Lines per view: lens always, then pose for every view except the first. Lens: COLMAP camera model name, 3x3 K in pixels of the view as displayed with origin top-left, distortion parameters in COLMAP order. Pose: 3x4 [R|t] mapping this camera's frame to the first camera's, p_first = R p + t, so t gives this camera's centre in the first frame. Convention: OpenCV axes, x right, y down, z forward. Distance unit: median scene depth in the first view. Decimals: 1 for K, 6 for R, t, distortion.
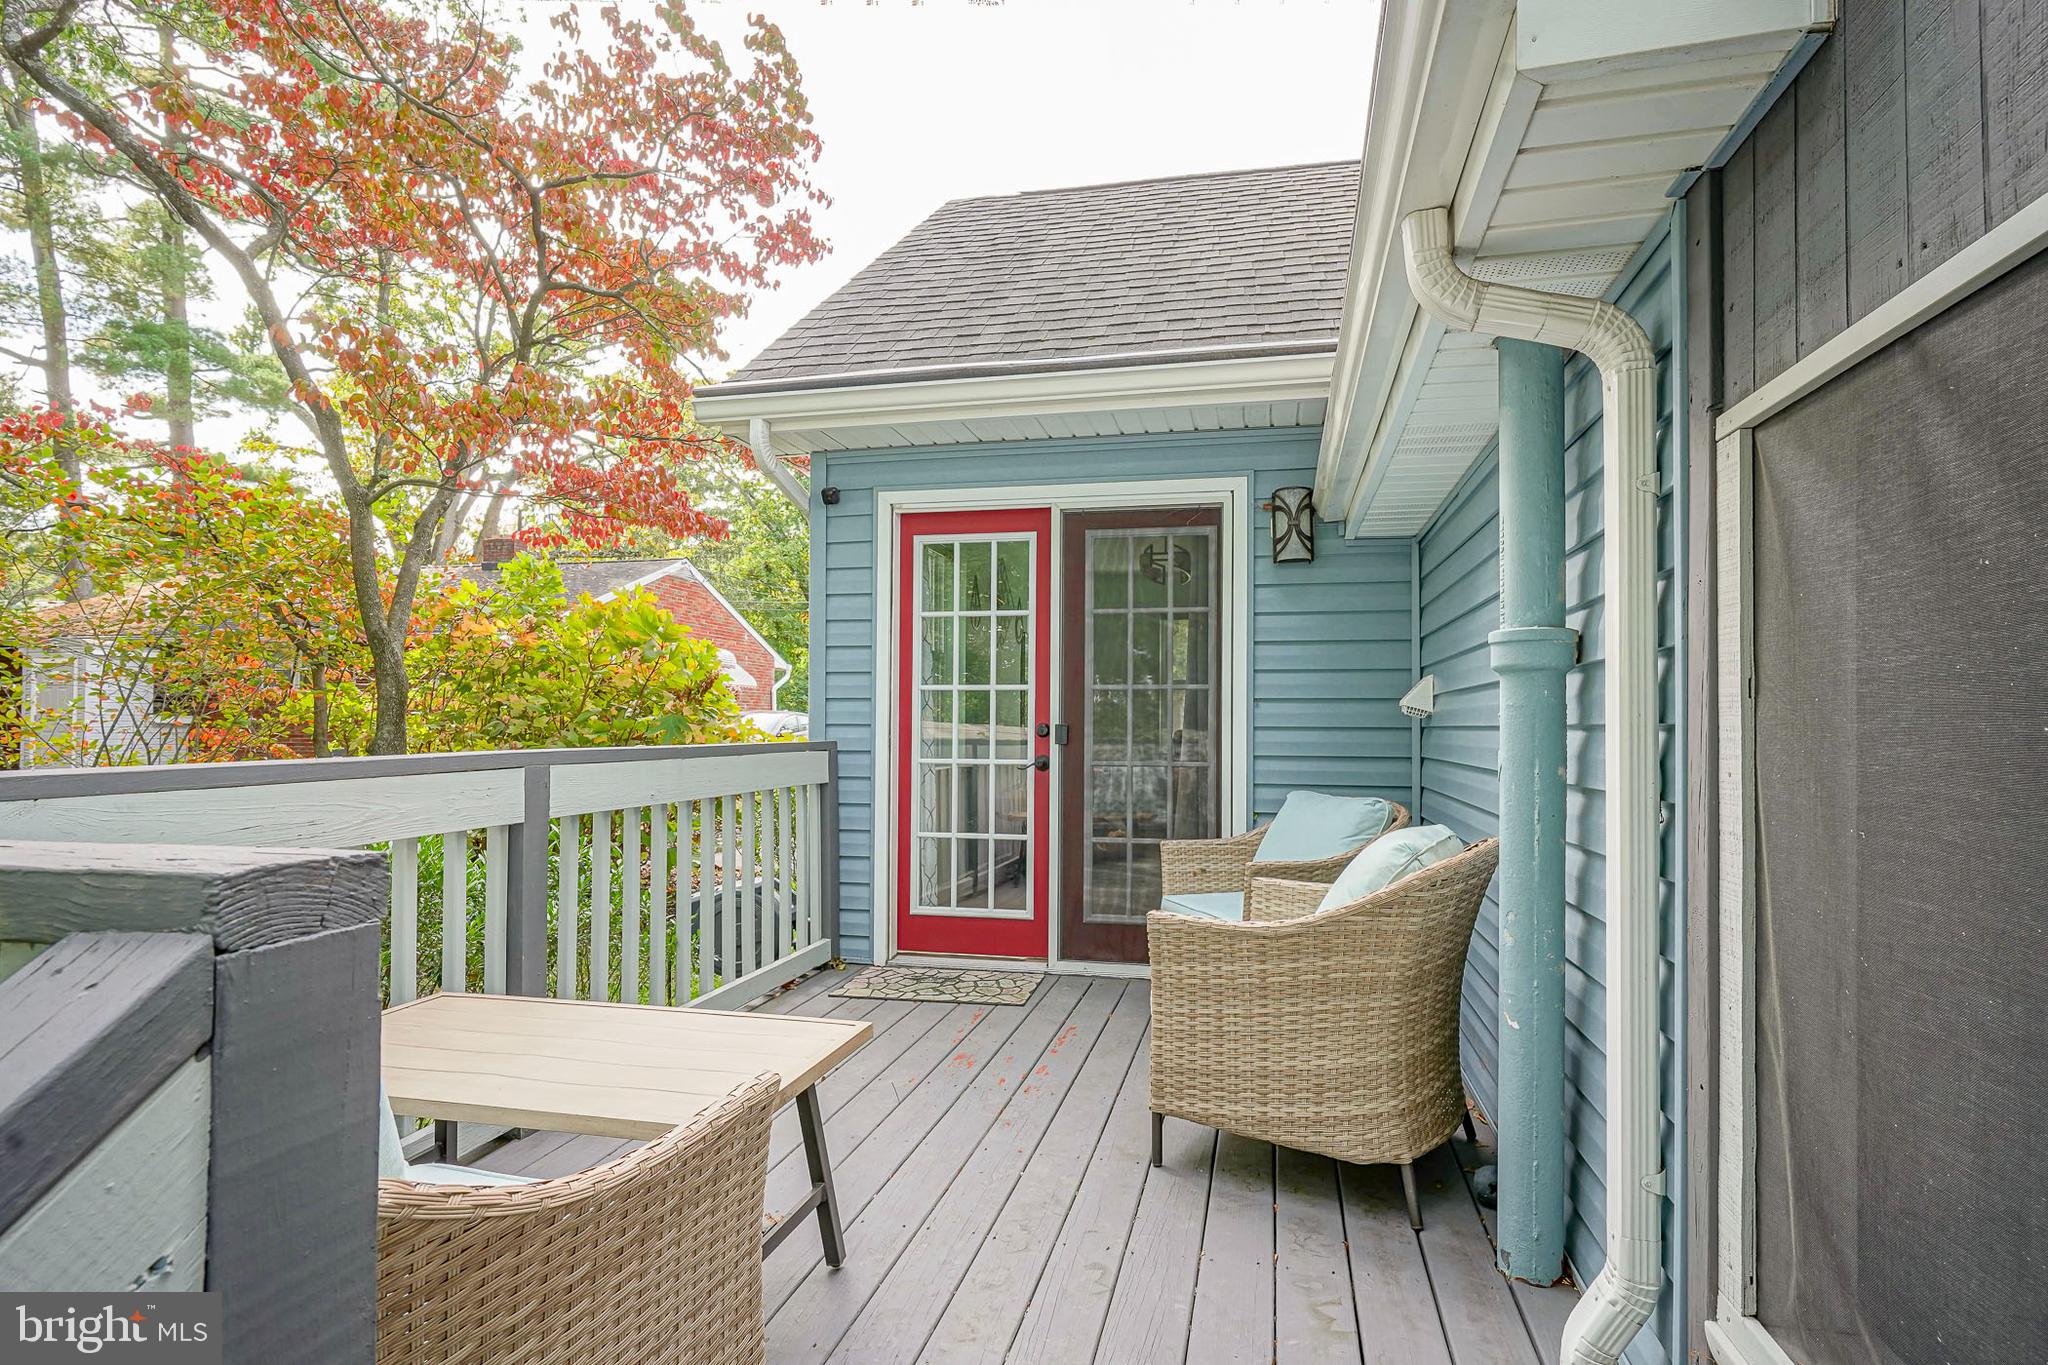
lens RADIAL K [[1015.2, 0, 1029.8], [0, 1015.2, 702.4], [0, 0, 1]] dist [-0.002526, 0.003451]
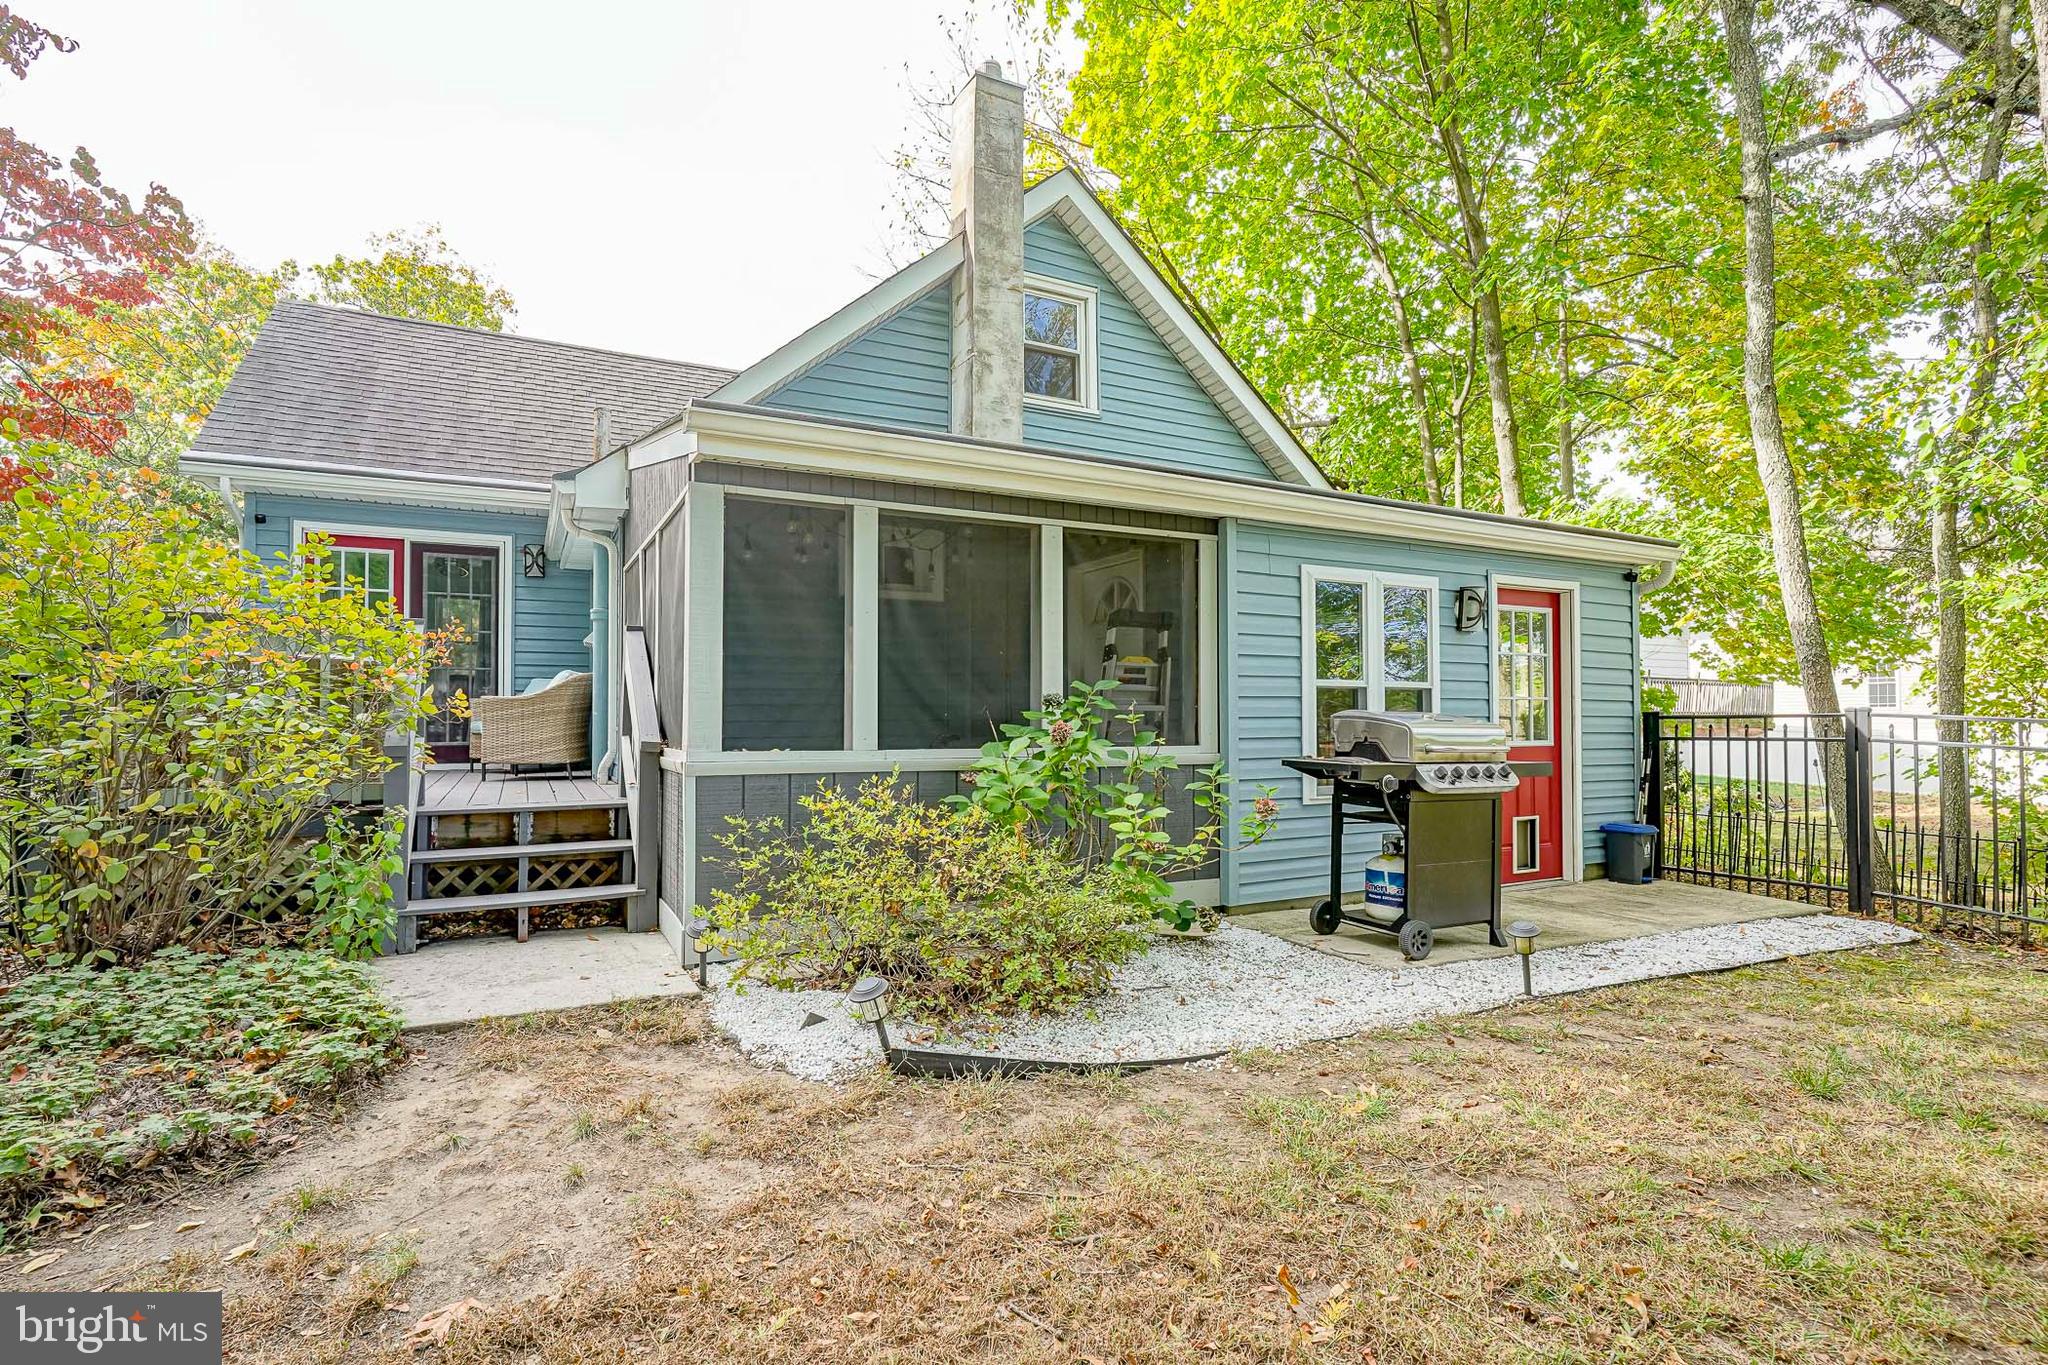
lens RADIAL K [[1015.2, 0, 1018.1], [0, 1015.2, 702.5], [0, 0, 1]] dist [-0.002526, 0.003451]
pose [[0.770253, 0.001537, 0.637736, -0.323317], [-0.004862, 0.999982, 0.003463, 0.115991], [-0.637720, -0.005768, 0.770247, -1.314276]]
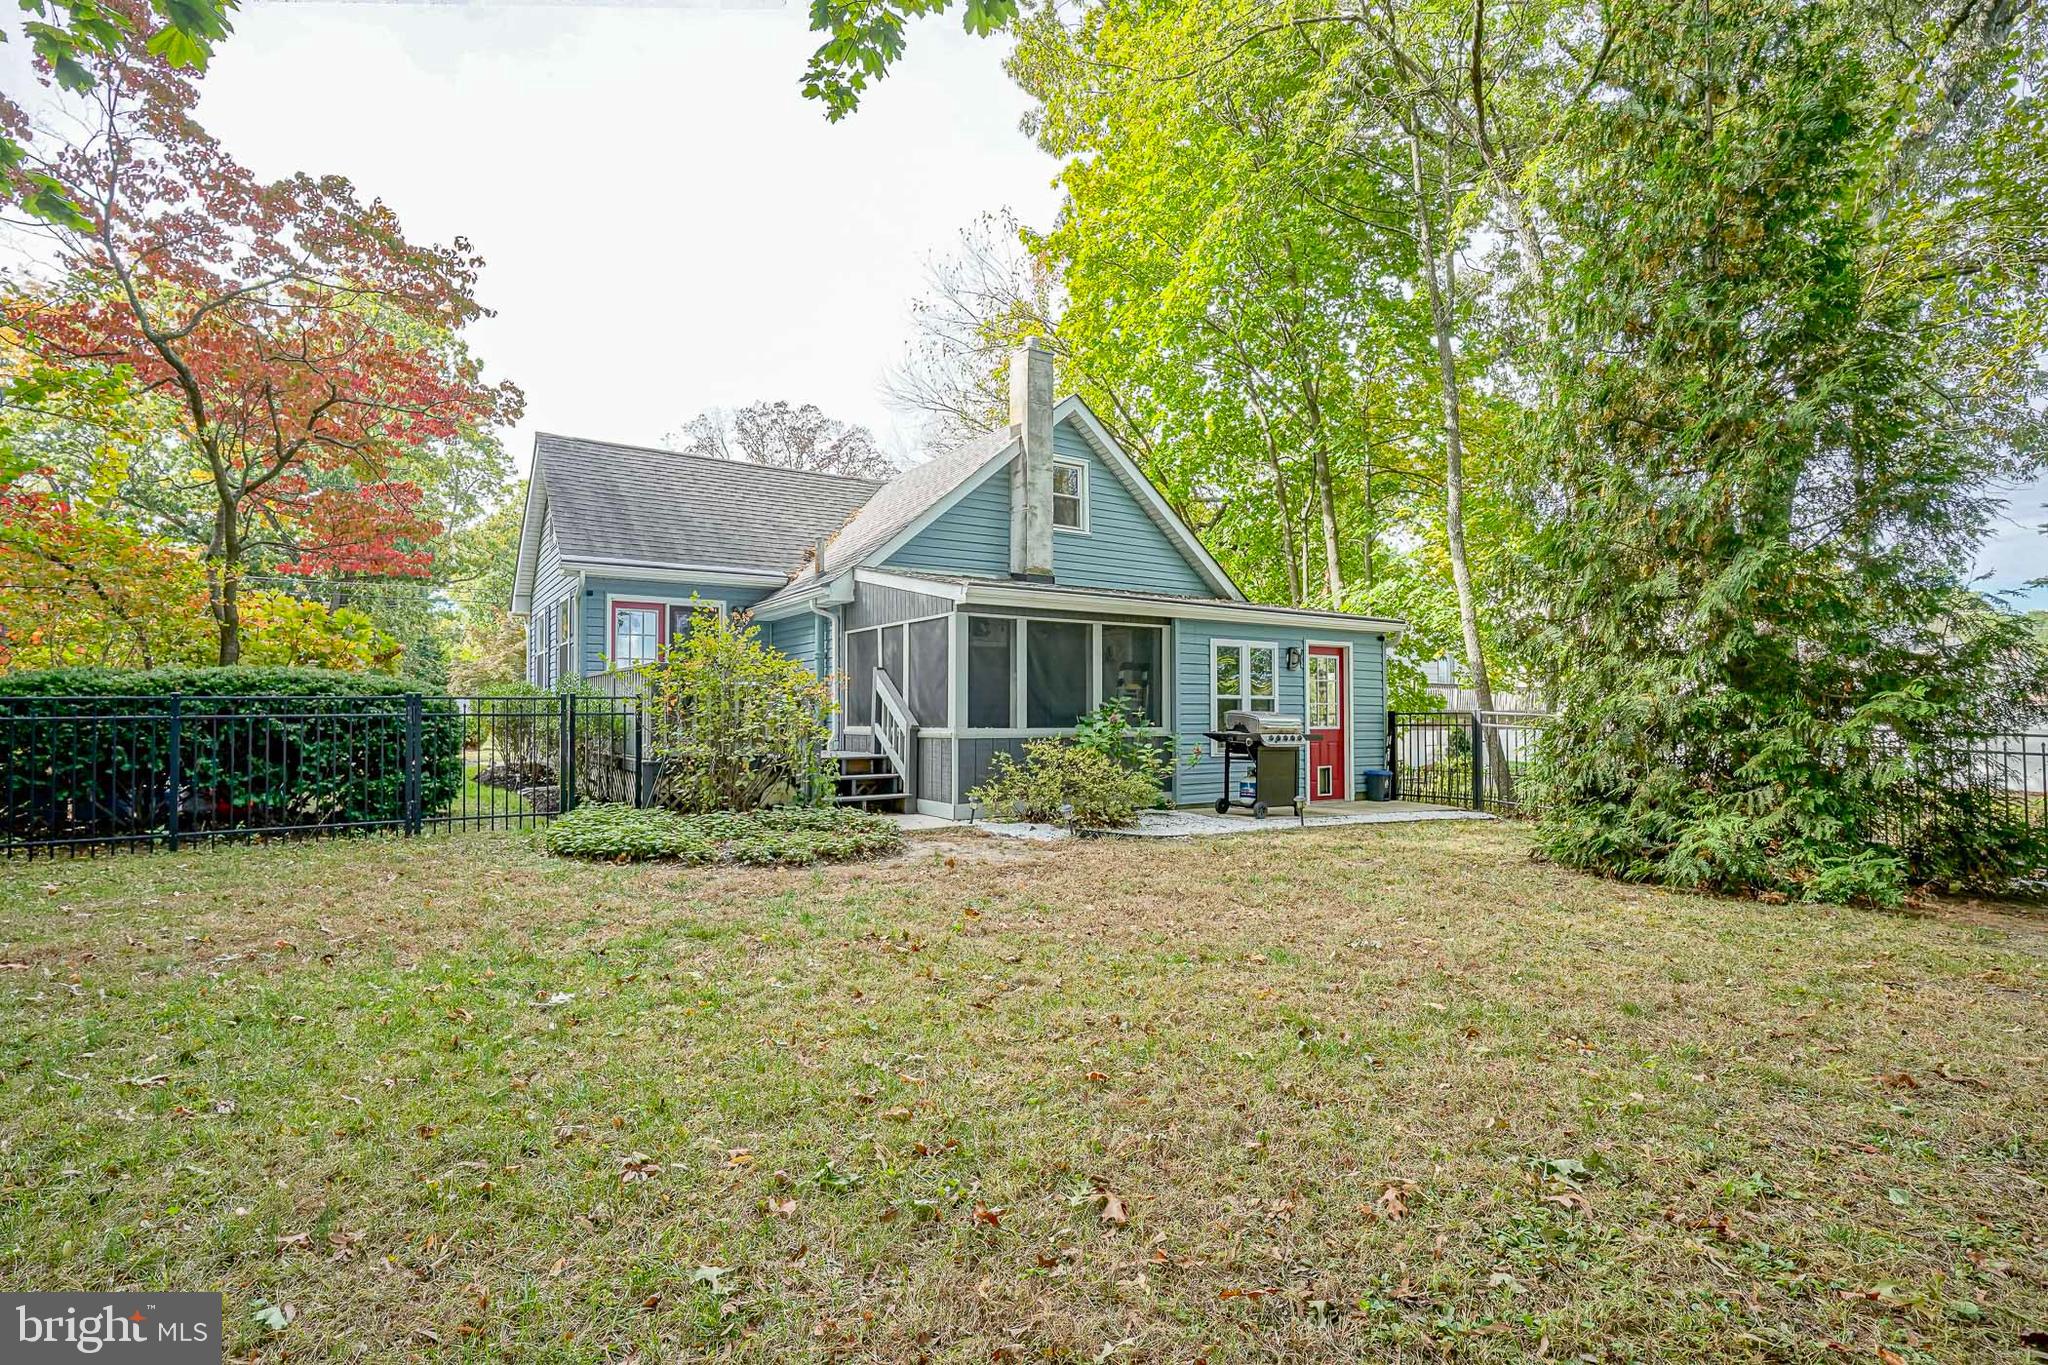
lens RADIAL K [[1015.2, 0, 1030.5], [0, 1015.2, 689.9], [0, 0, 1]] dist [-0.002526, 0.003451]
pose [[0.695447, 0.010307, 0.718504, -1.496020], [-0.006628, 0.999947, -0.007928, 0.098923], [-0.718547, 0.000751, 0.695478, -2.082860]]
